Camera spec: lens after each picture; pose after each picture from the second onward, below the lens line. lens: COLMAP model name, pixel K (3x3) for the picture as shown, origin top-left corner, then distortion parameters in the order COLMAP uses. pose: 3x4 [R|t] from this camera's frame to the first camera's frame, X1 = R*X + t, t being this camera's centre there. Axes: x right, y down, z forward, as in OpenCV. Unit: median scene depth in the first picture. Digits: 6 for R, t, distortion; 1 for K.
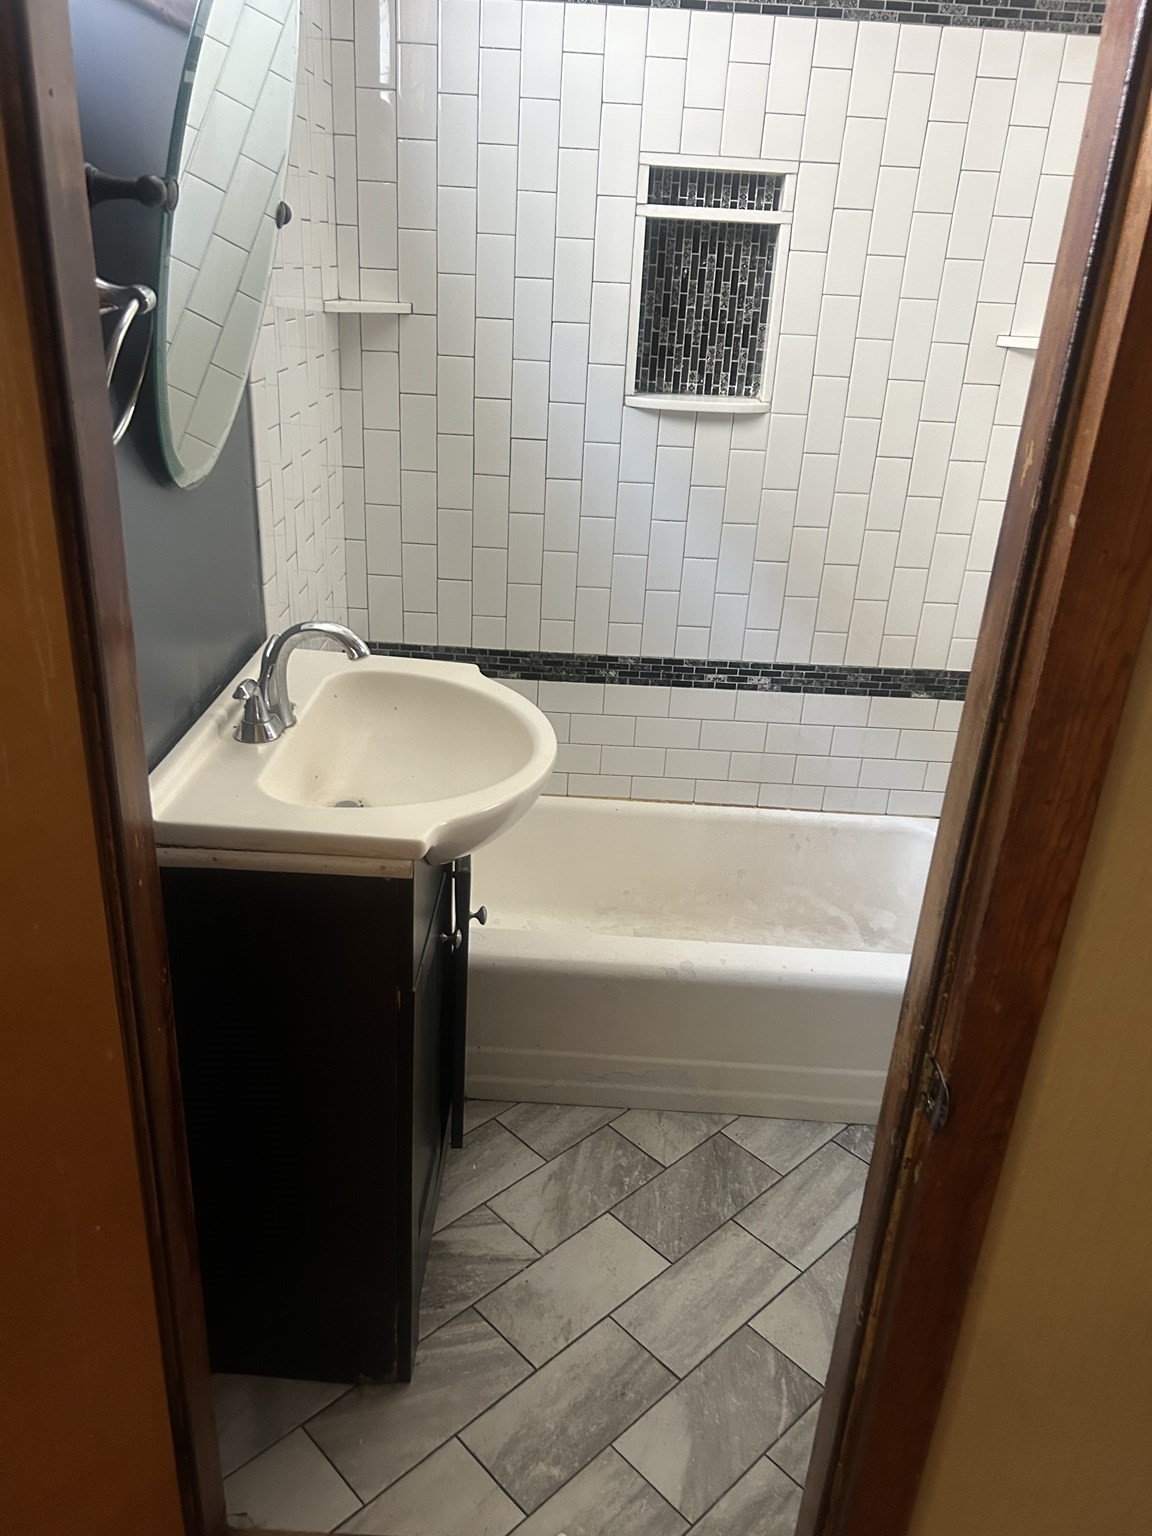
lens RADIAL K [[1143.6, 0, 574.2], [0, 1143.6, 773.5], [0, 0, 1]] dist [0.041028, -0.052854]
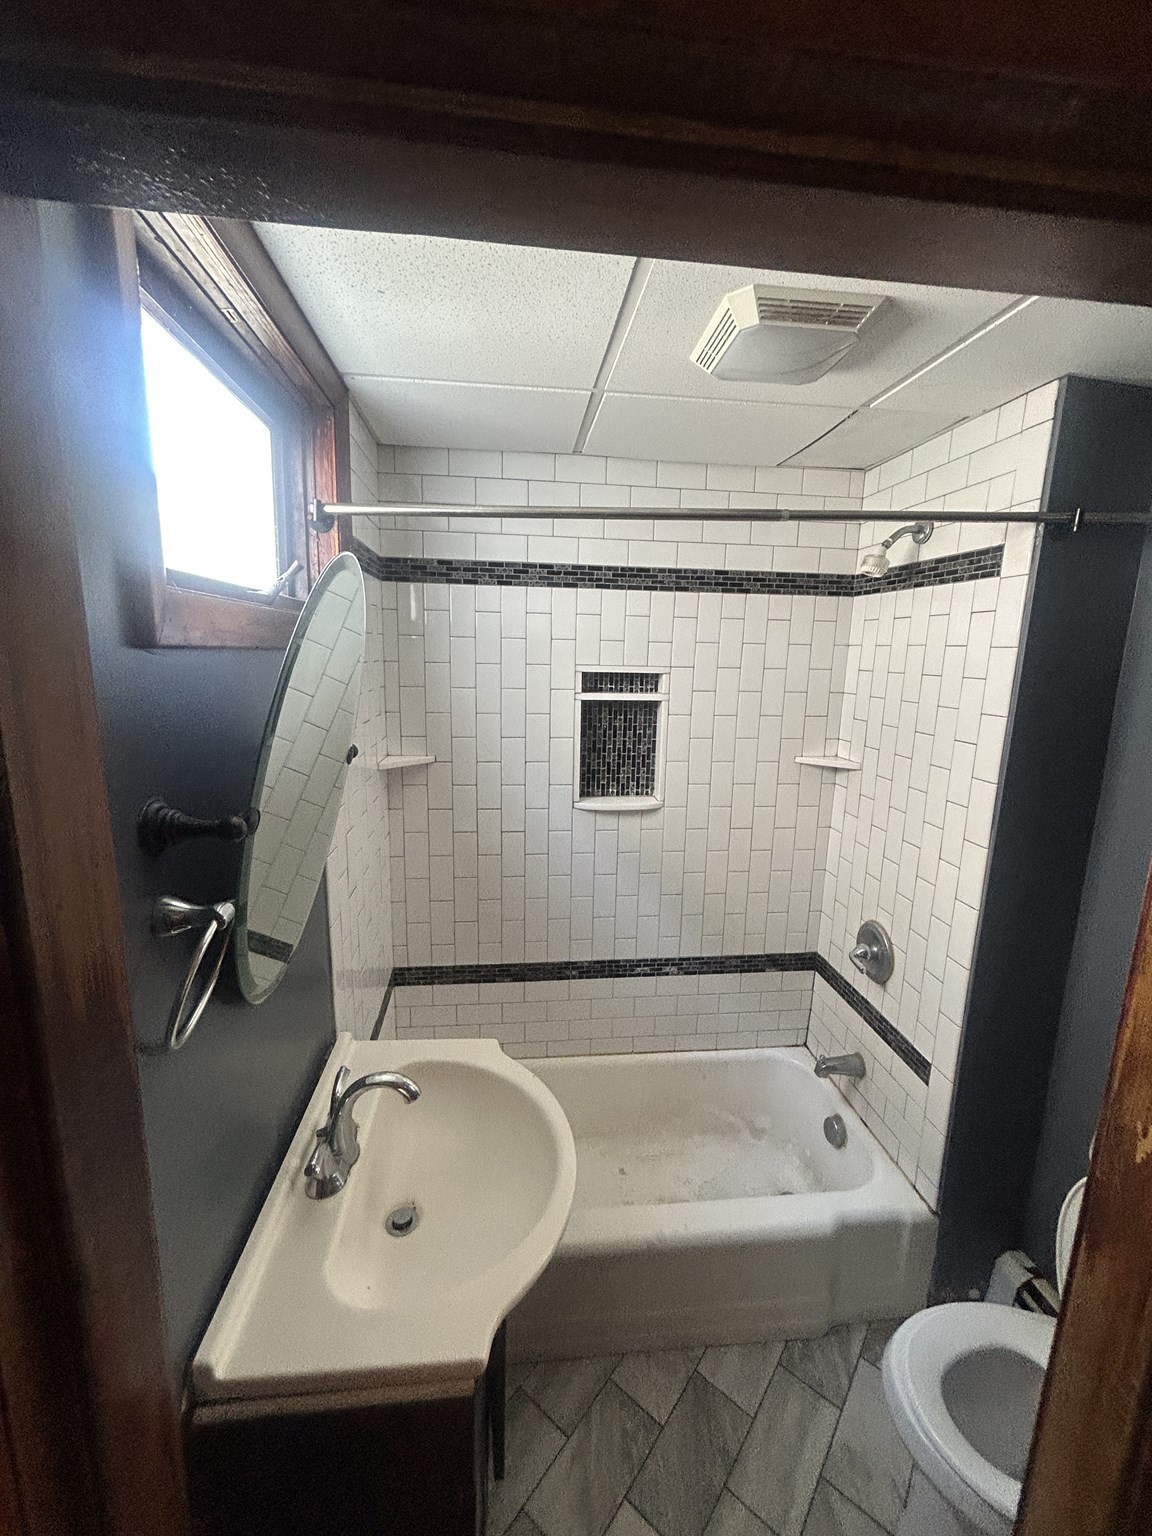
lens RADIAL K [[620.1, 0, 572.5], [0, 620.1, 768.4], [0, 0, 1]] dist [-0.003873, 0.001222]
pose [[0.993077, -0.052232, 0.105213, -0.047924], [0.075679, 0.969527, -0.233001, -0.190449], [-0.089837, 0.239351, 0.966768, 0.180441]]
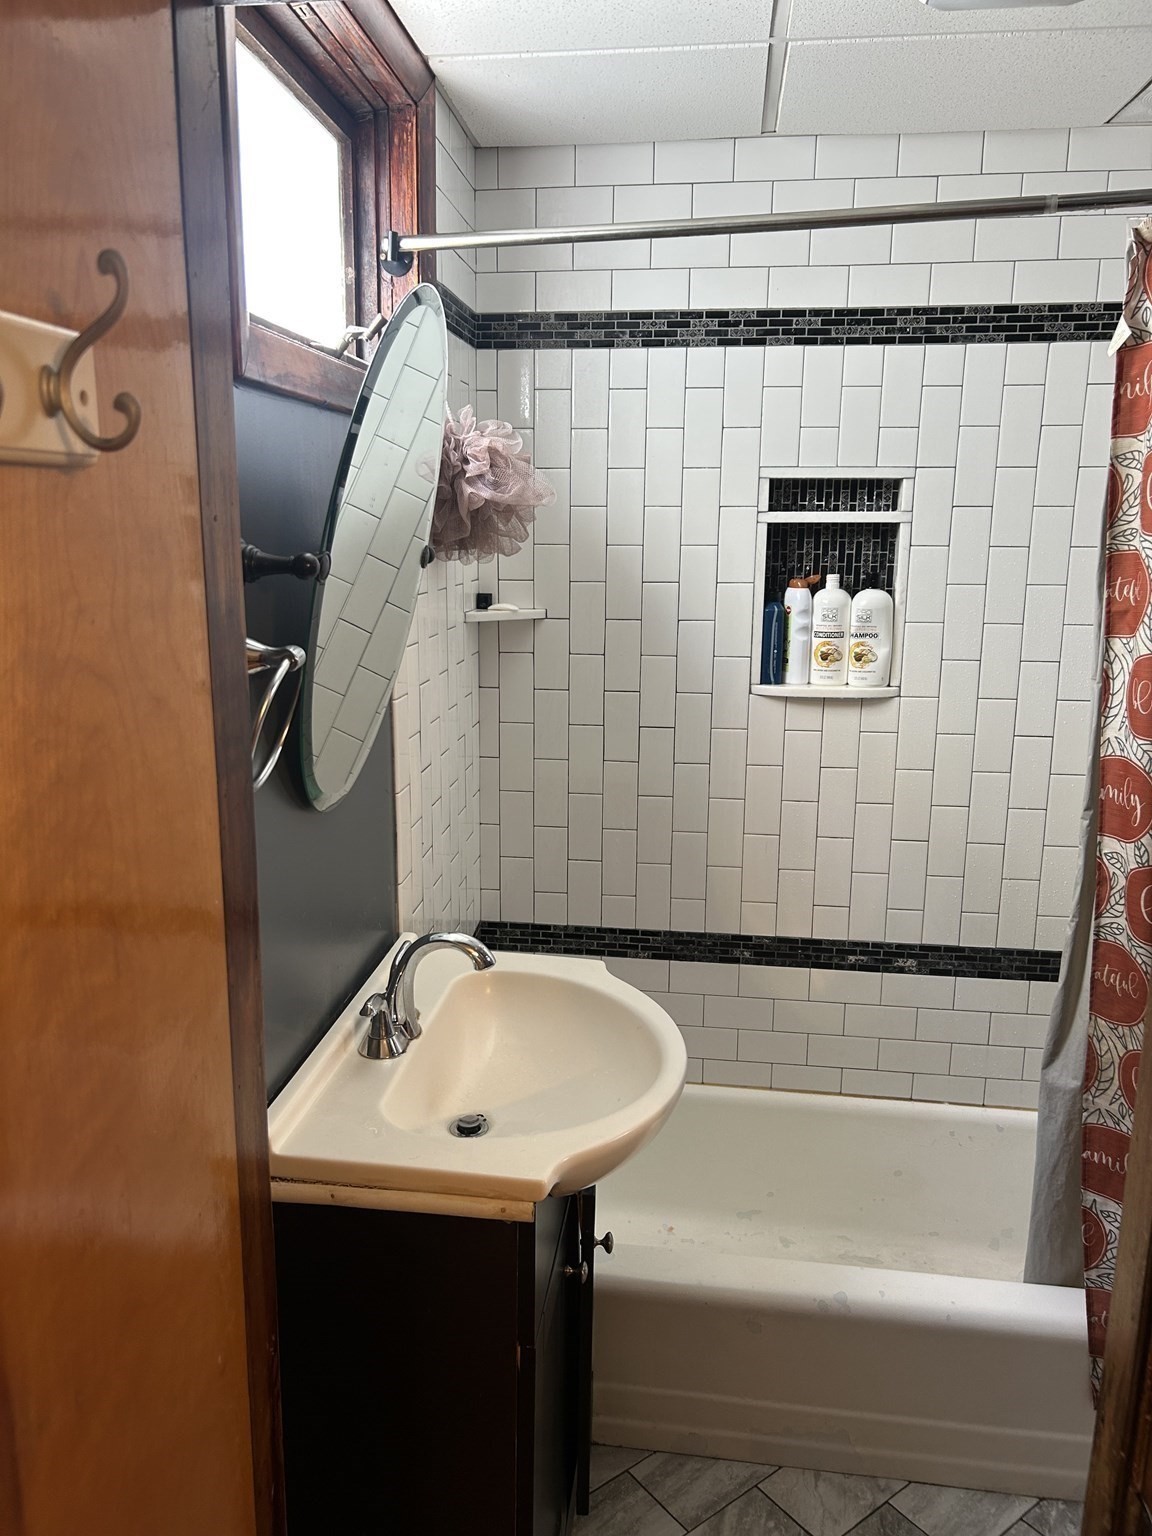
lens RADIAL K [[1143.6, 0, 556.4], [0, 1143.6, 760.7], [0, 0, 1]] dist [0.041028, -0.052854]
pose [[0.991119, -0.019720, -0.131505, 0.004806], [-0.009291, 0.976256, -0.216421, -0.043300], [0.132650, 0.215721, 0.967403, 0.006494]]
